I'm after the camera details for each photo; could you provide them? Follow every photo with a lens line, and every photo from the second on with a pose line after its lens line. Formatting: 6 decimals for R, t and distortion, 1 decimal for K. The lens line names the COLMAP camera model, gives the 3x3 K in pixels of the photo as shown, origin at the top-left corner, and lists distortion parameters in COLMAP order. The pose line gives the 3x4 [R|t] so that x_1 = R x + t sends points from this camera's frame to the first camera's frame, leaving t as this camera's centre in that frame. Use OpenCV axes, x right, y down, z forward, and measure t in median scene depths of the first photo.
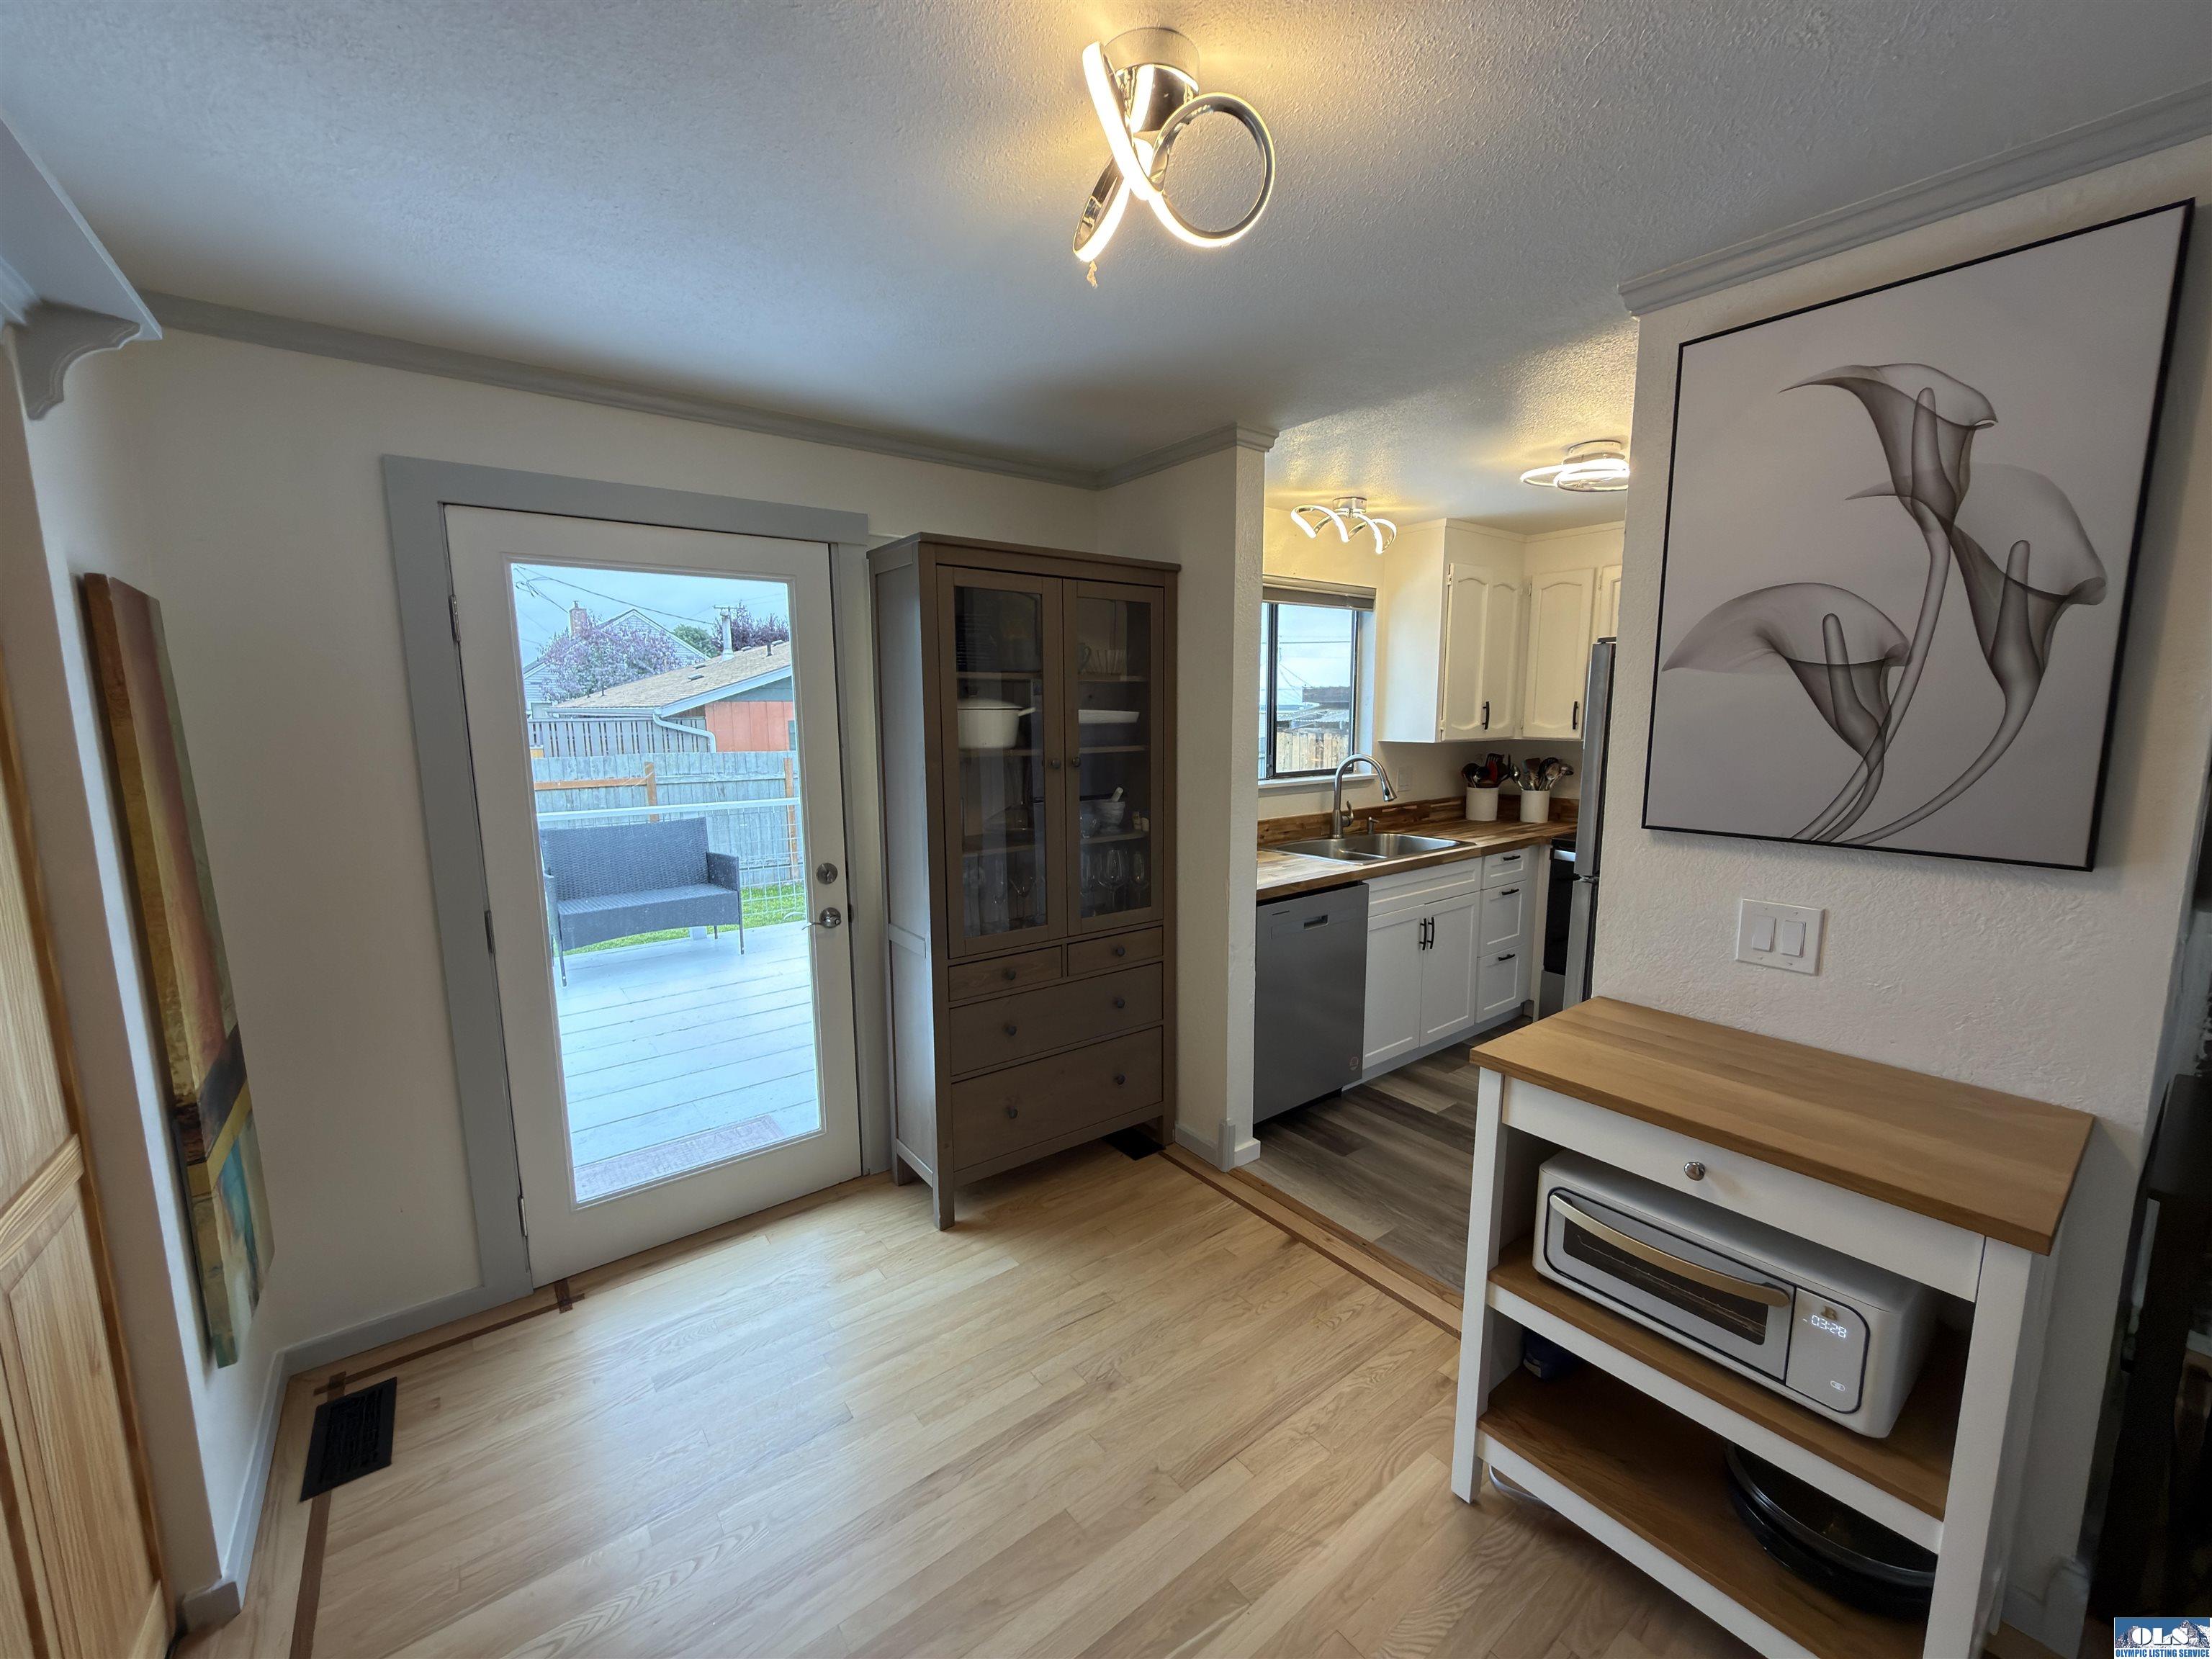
lens RADIAL K [[877.5, 0, 1105.4], [0, 877.5, 832.8], [0, 0, 1]] dist [-0.001989, 0.000024]
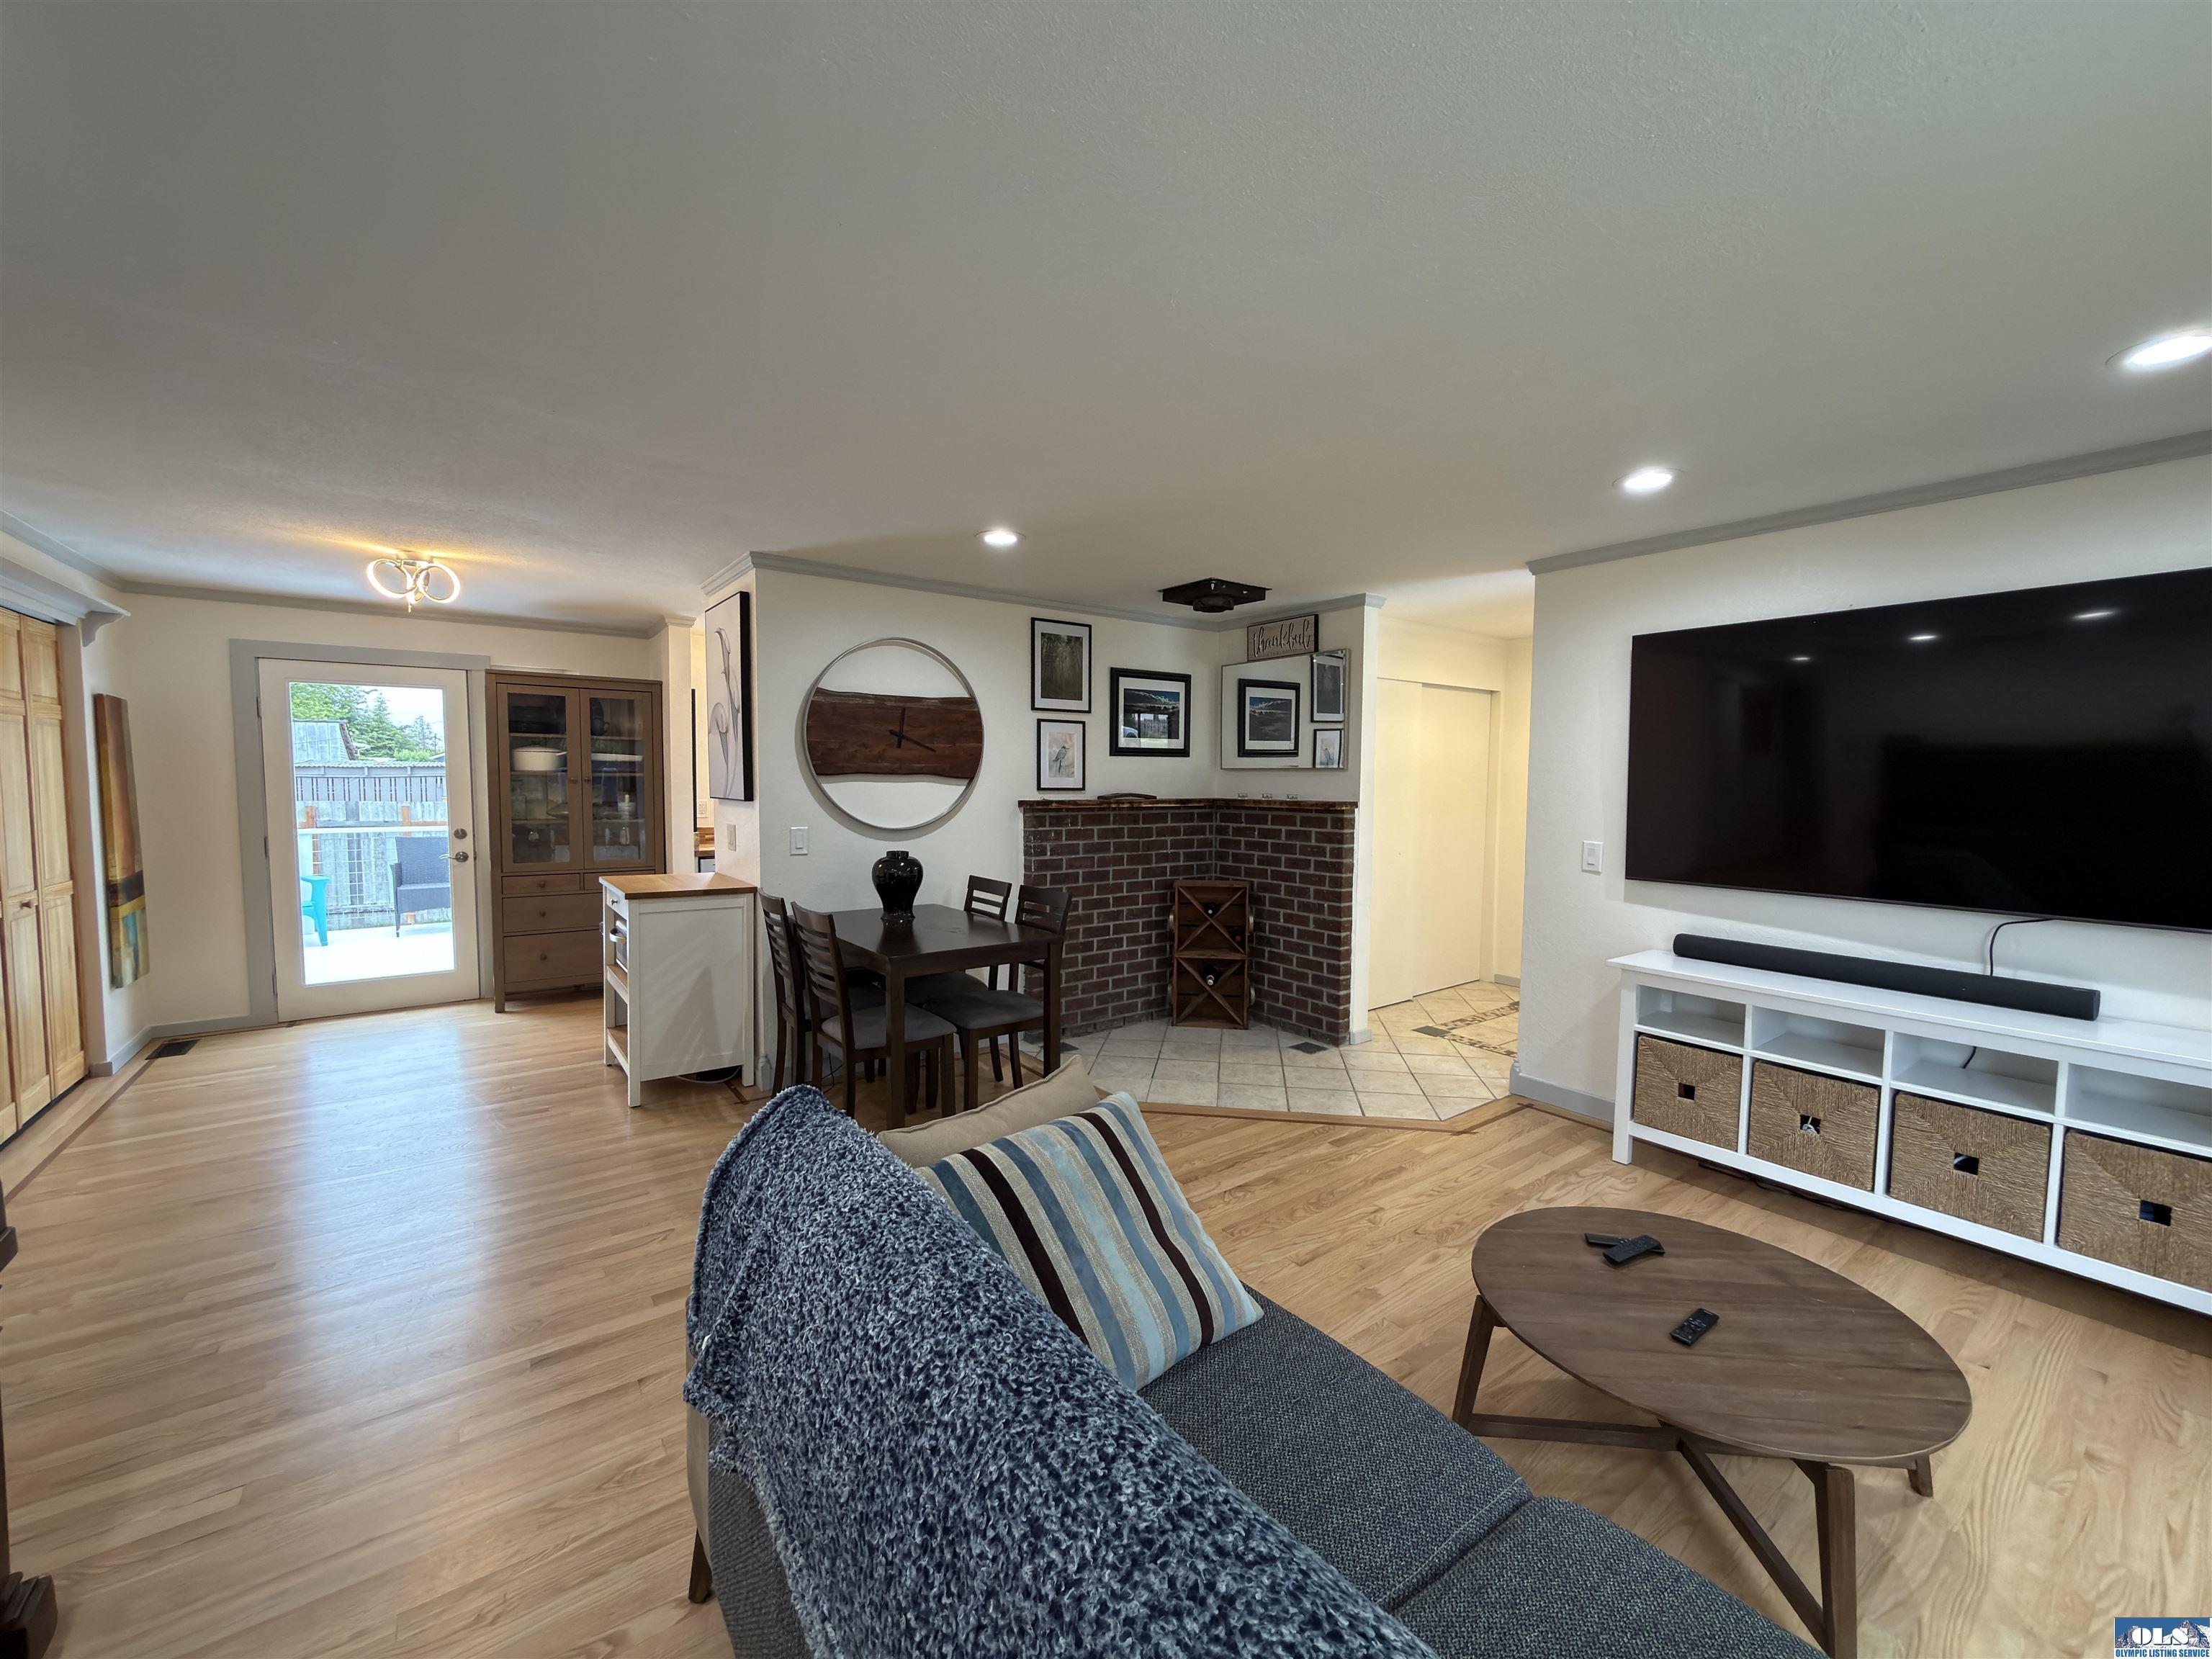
lens RADIAL K [[877.5, 0, 1105.4], [0, 877.5, 832.8], [0, 0, 1]] dist [-0.001989, 0.000024]
pose [[0.999782, 0.013839, -0.015606, 0.866781], [-0.015074, 0.996516, -0.082029, 0.136864], [0.014417, 0.082246, 0.996508, -0.702043]]
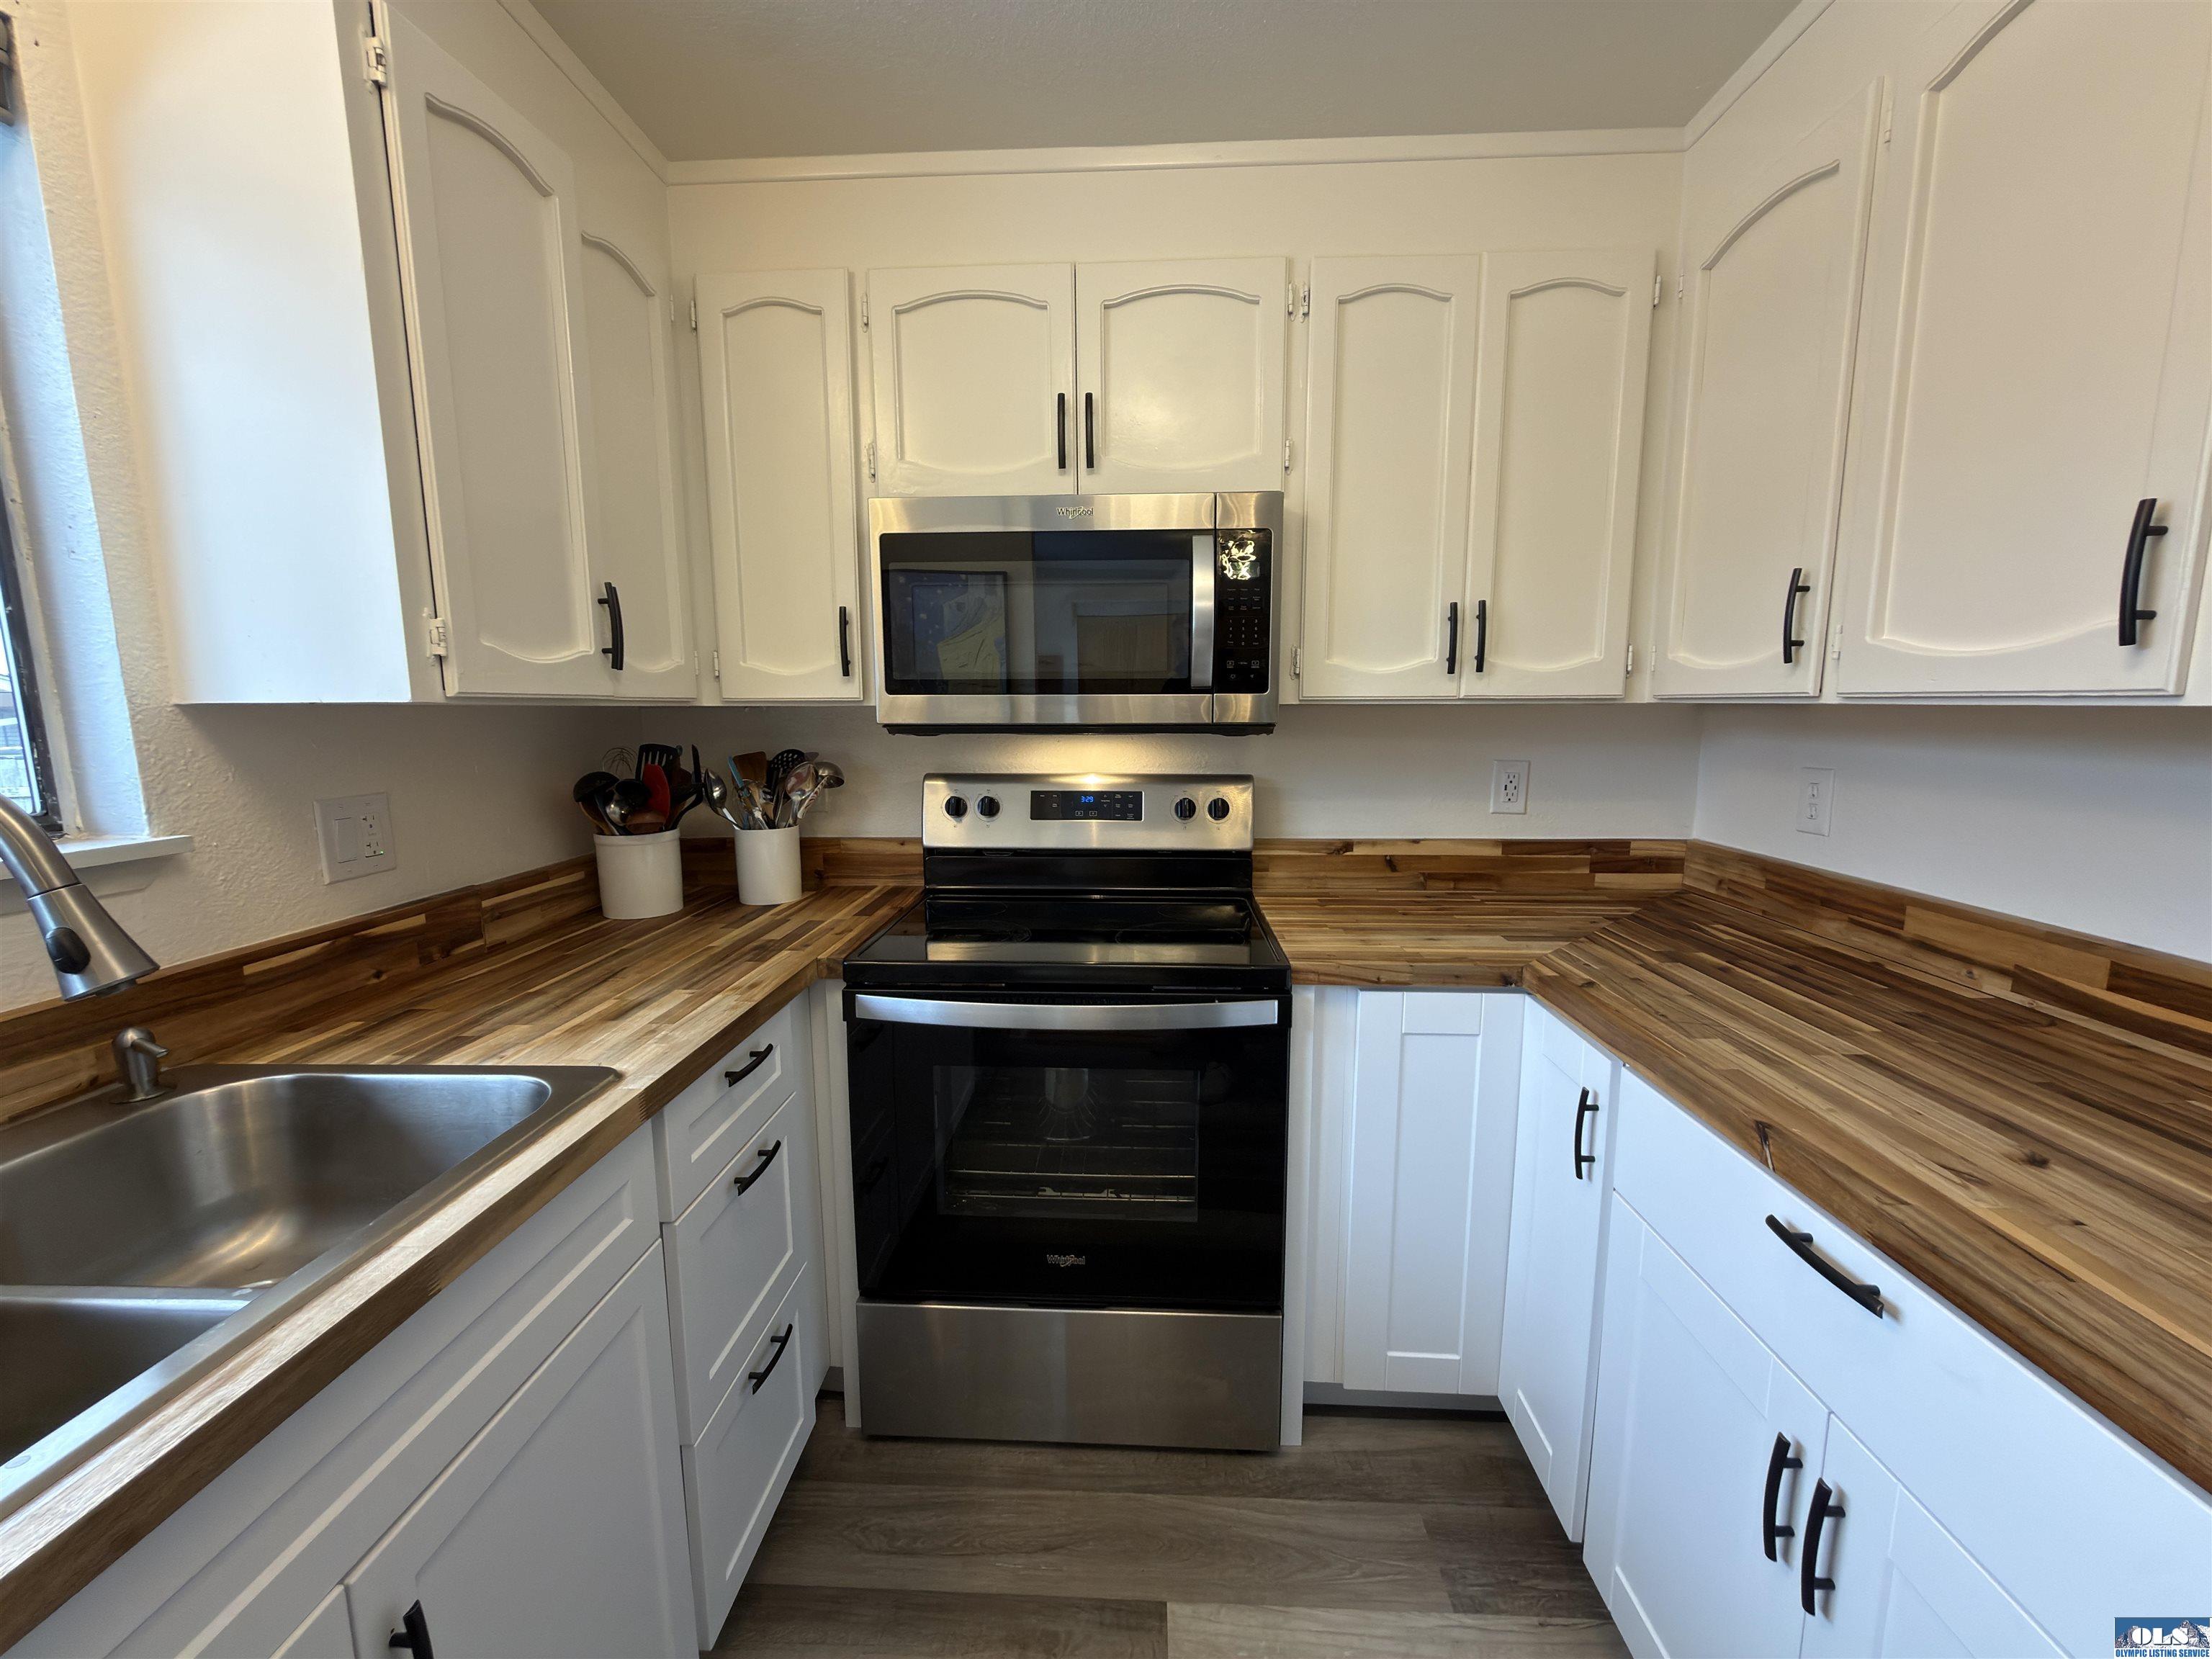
lens RADIAL K [[881.7, 0, 1105.5], [0, 881.7, 831.0], [0, 0, 1]] dist [0.000767, -0.000925]
pose [[0.640606, -0.104299, 0.760753, 0.343160], [0.110777, 0.992921, 0.042848, -0.059505], [-0.759837, 0.056825, 0.647625, 0.760047]]
